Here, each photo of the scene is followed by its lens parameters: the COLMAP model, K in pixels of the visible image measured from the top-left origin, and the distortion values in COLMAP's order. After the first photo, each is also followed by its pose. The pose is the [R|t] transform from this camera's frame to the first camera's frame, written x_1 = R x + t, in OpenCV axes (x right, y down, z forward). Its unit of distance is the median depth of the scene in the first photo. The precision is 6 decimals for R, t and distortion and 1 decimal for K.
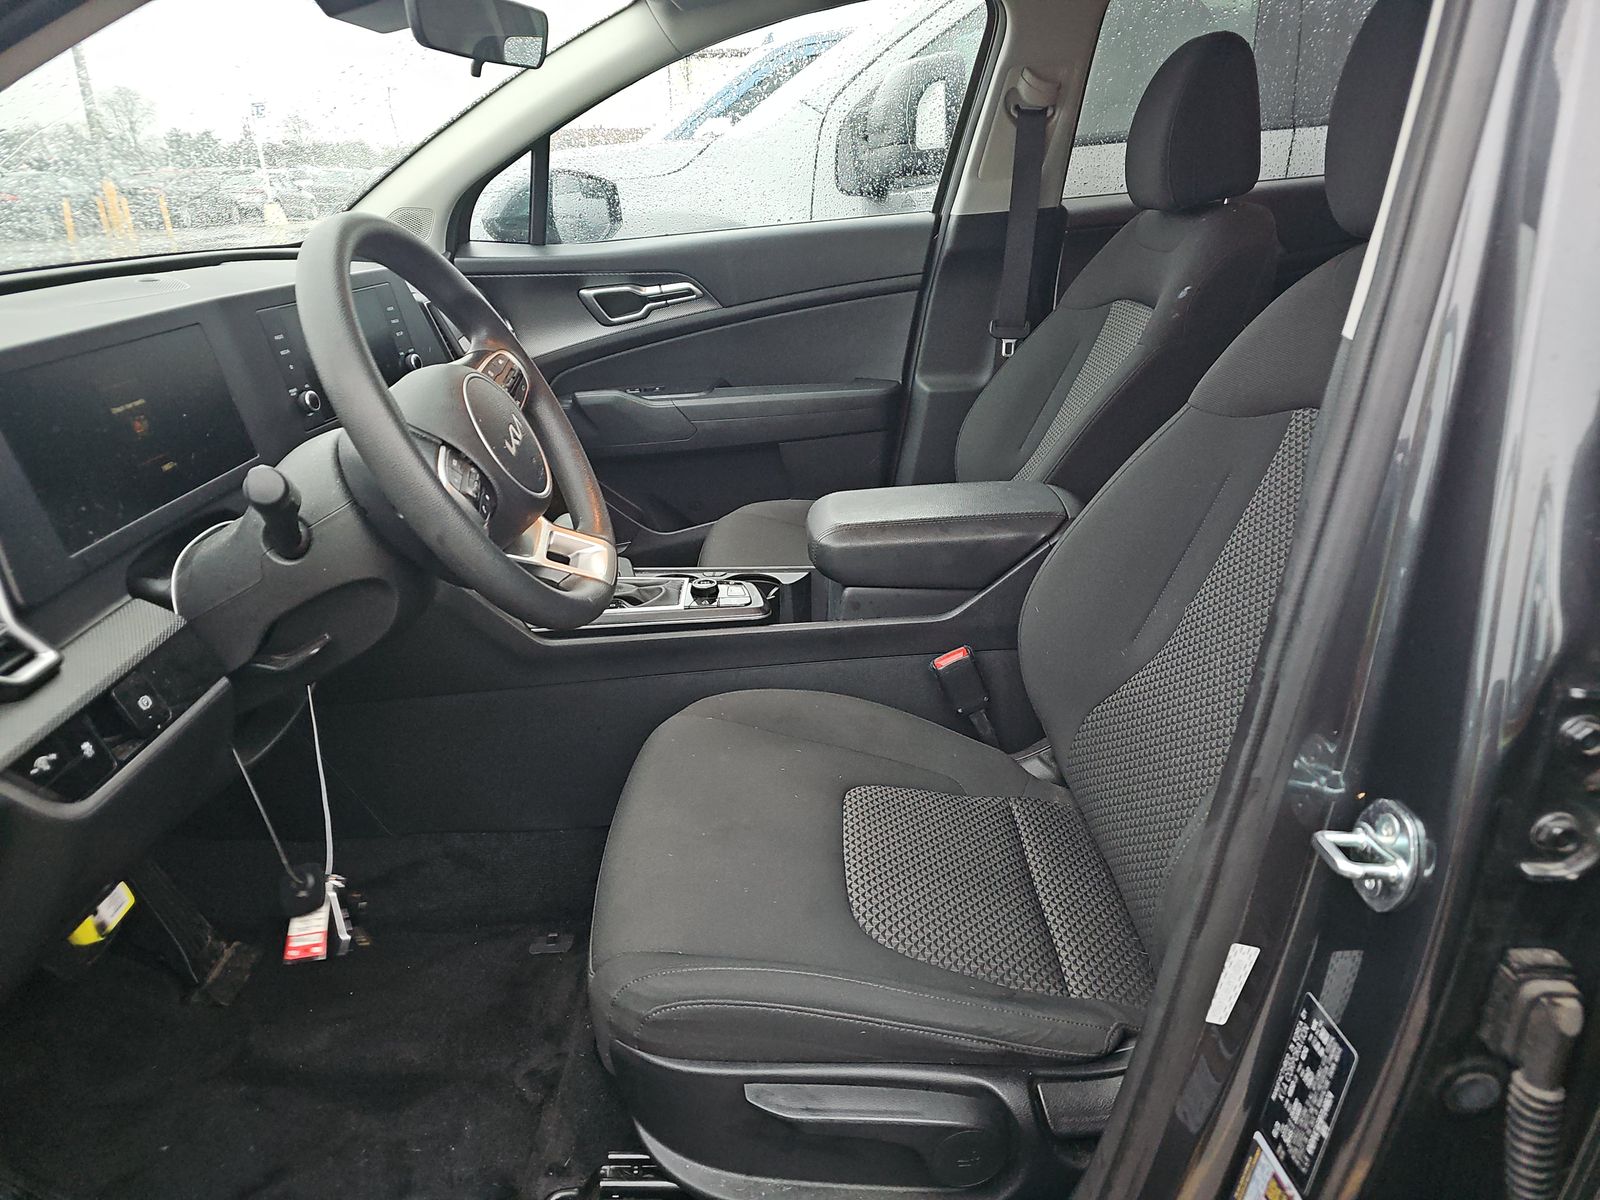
lens RADIAL K [[998.5, 0, 800.0], [0, 998.5, 600.0], [0, 0, 1]] dist [0.003995, -0.000850]
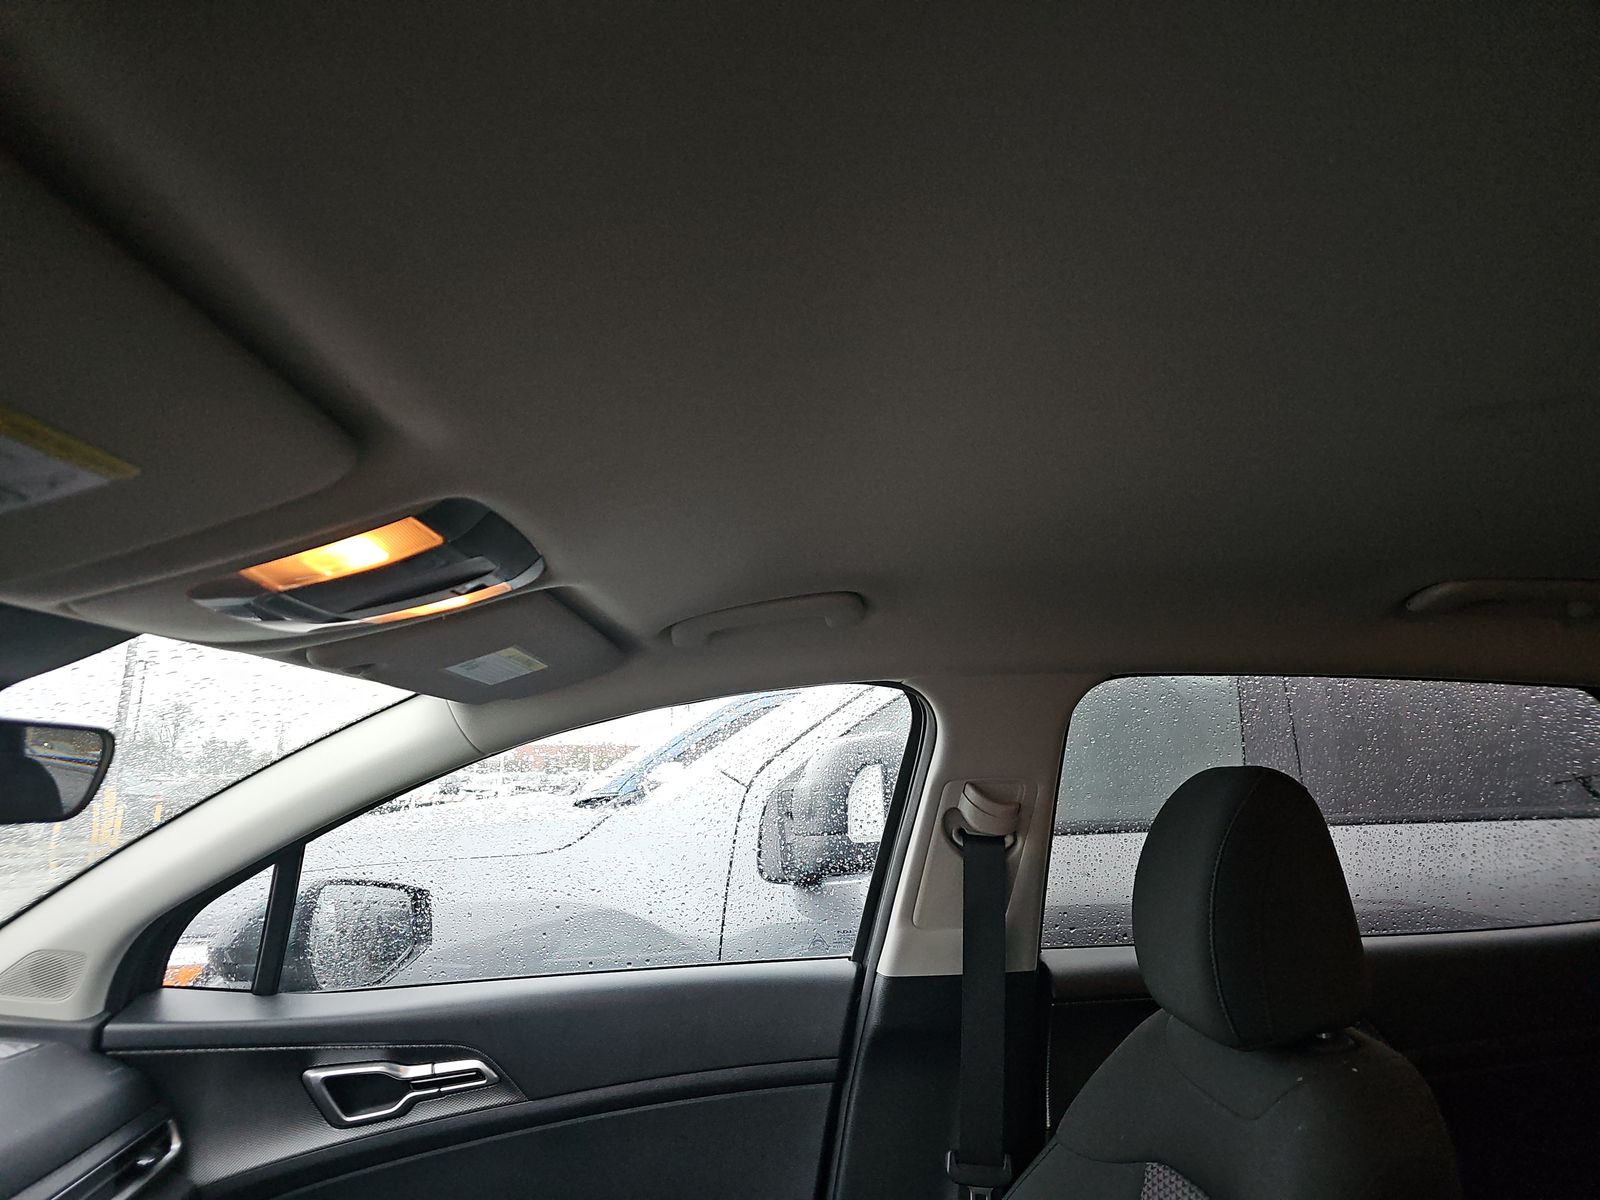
lens RADIAL K [[998.5, 0, 800.0], [0, 998.5, 600.0], [0, 0, 1]] dist [0.003995, -0.000850]
pose [[0.999688, 0.024989, -0.000003, 0.090897], [-0.020791, 0.831676, -0.554872, -0.215053], [-0.013863, 0.554699, 0.831936, 0.301185]]
